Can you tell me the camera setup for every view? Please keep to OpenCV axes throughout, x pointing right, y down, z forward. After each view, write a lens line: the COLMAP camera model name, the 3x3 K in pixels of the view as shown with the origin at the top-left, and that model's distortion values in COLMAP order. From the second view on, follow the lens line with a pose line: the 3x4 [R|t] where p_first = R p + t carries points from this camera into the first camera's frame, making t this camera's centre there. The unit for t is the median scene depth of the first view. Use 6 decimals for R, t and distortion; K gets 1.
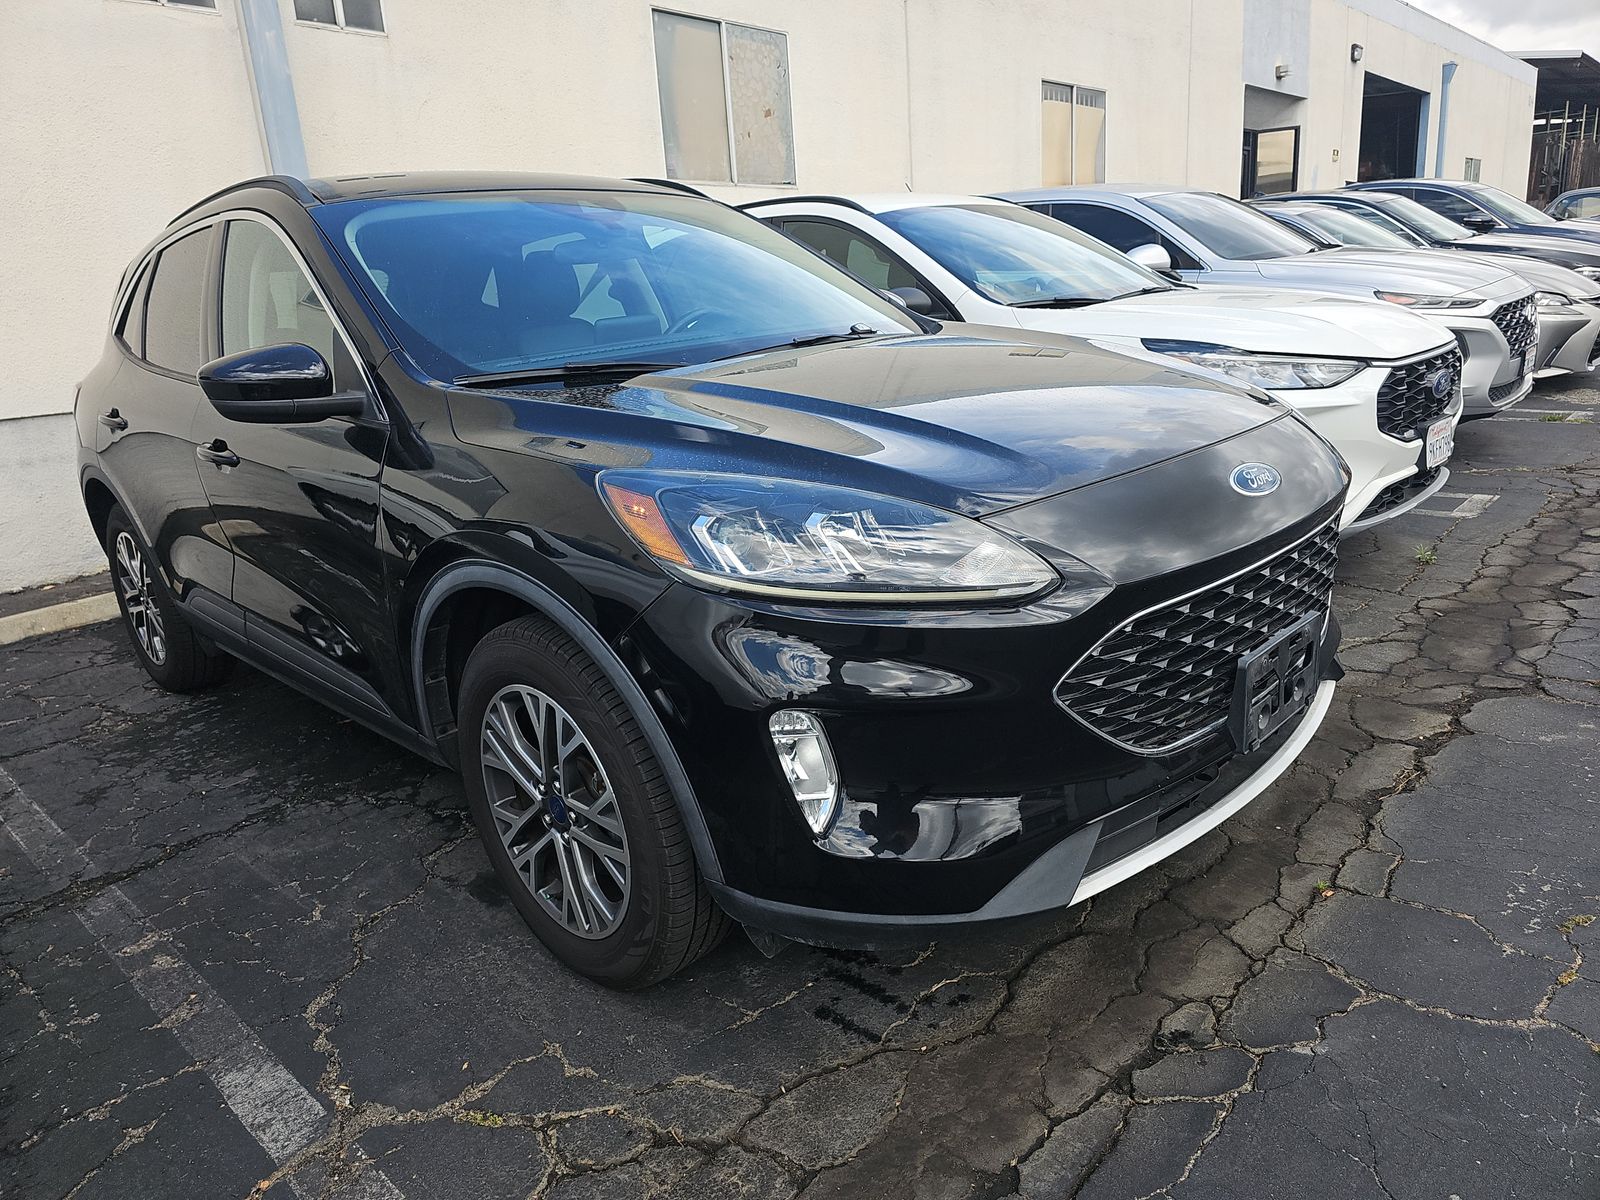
lens RADIAL K [[1091.4, 0, 799.5], [0, 1091.4, 596.4], [0, 0, 1]] dist [0.025685, -0.006272]
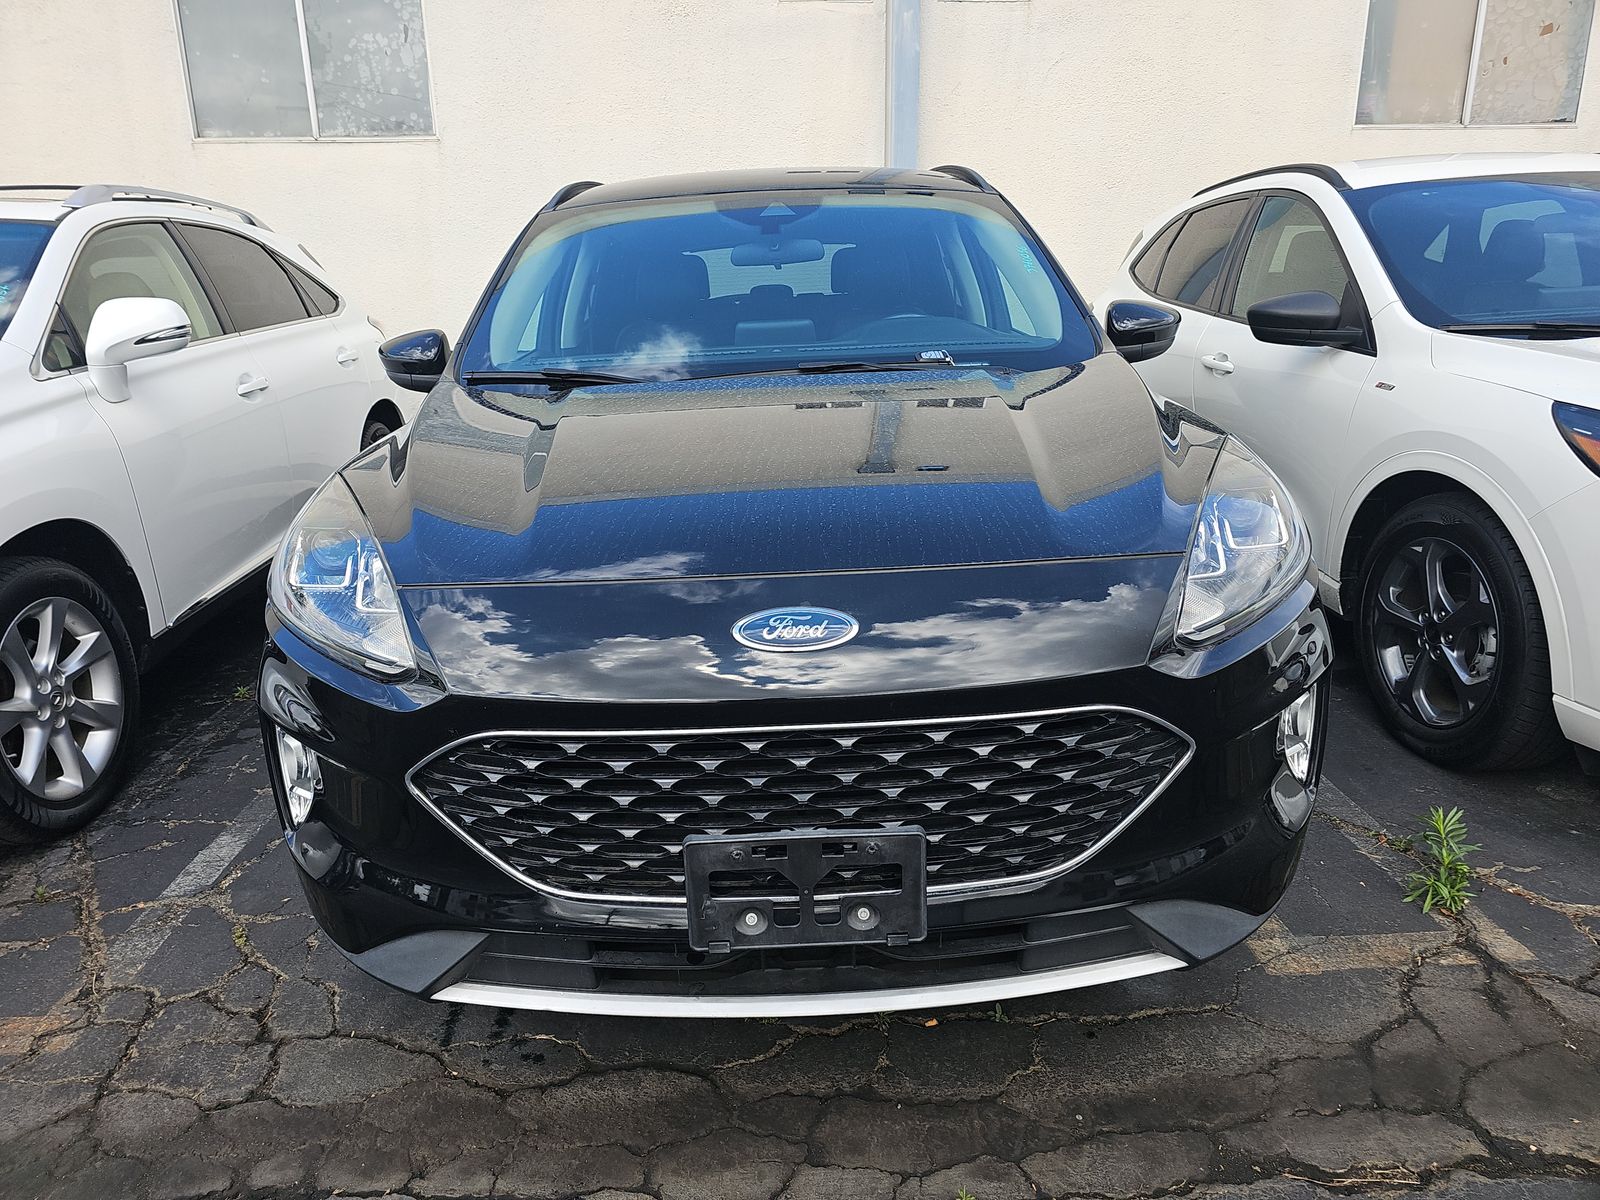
lens RADIAL K [[1091.4, 0, 798.7], [0, 1091.4, 593.6], [0, 0, 1]] dist [0.025685, -0.006272]
pose [[0.712399, 0.251221, -0.655268, 0.670616], [-0.215800, 0.966908, 0.136085, -0.174267], [0.667771, 0.044461, 0.743038, 0.315730]]
